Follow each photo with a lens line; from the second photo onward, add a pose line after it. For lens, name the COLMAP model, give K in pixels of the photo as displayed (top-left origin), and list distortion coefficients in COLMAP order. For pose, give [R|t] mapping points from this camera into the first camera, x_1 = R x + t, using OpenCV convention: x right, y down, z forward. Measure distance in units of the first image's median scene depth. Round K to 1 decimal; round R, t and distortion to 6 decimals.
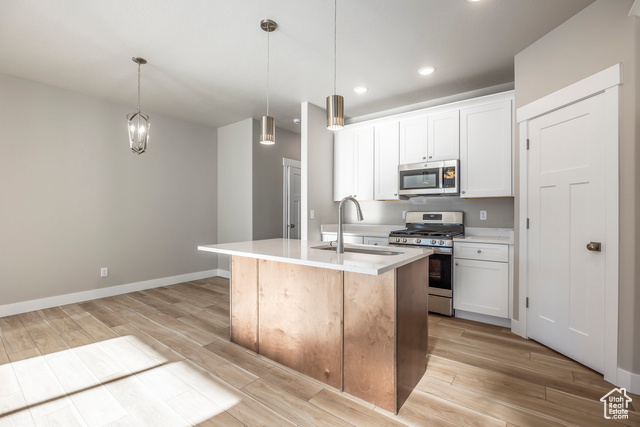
lens RADIAL K [[293.4, 0, 333.6], [0, 293.4, 213.7], [0, 0, 1]] dist [-0.002141, -0.000195]
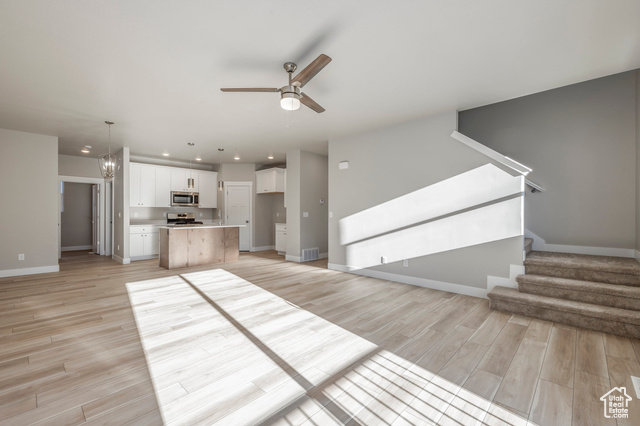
lens RADIAL K [[266.6, 0, 320.0], [0, 266.6, 213.0], [0, 0, 1]] dist [0.010896, 0.000072]
pose [[0.124670, 0.004337, 0.992189, -2.089353], [0.007338, 0.999959, -0.005293, 0.013275], [-0.992171, 0.007941, 0.124633, -0.399391]]
